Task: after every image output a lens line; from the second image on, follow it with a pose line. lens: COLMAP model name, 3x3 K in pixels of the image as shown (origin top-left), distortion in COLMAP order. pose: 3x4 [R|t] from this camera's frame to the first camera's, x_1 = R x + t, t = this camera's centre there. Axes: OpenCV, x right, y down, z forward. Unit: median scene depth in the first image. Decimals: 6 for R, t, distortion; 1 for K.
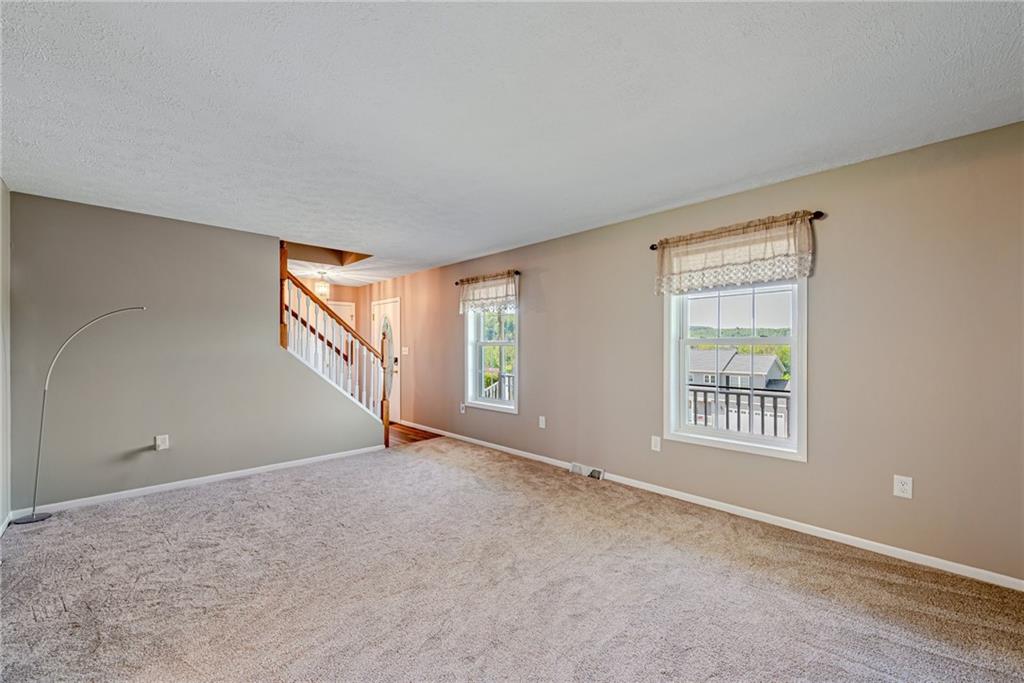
lens RADIAL K [[408.2, 0, 511.5], [0, 408.2, 337.9], [0, 0, 1]] dist [0.015797, -0.001171]
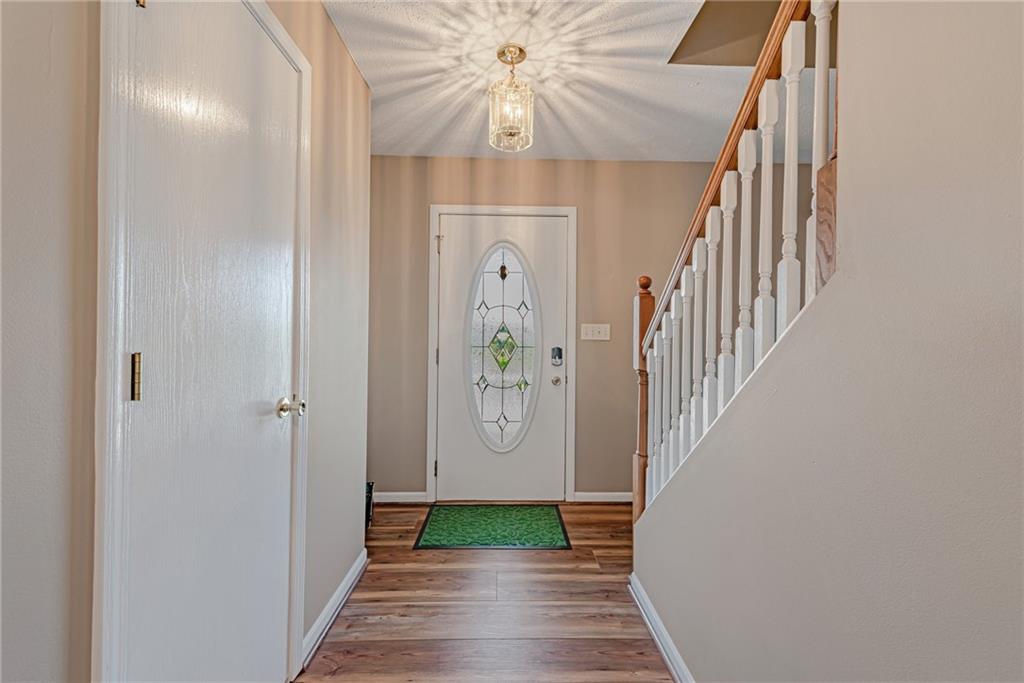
lens RADIAL K [[408.2, 0, 512.5], [0, 408.2, 342.3], [0, 0, 1]] dist [0.015797, -0.001171]
pose [[0.683882, 0.010327, 0.729520, -0.625829], [-0.020762, 0.999770, 0.005310, 0.041540], [-0.729298, -0.018778, 0.683939, 0.746775]]
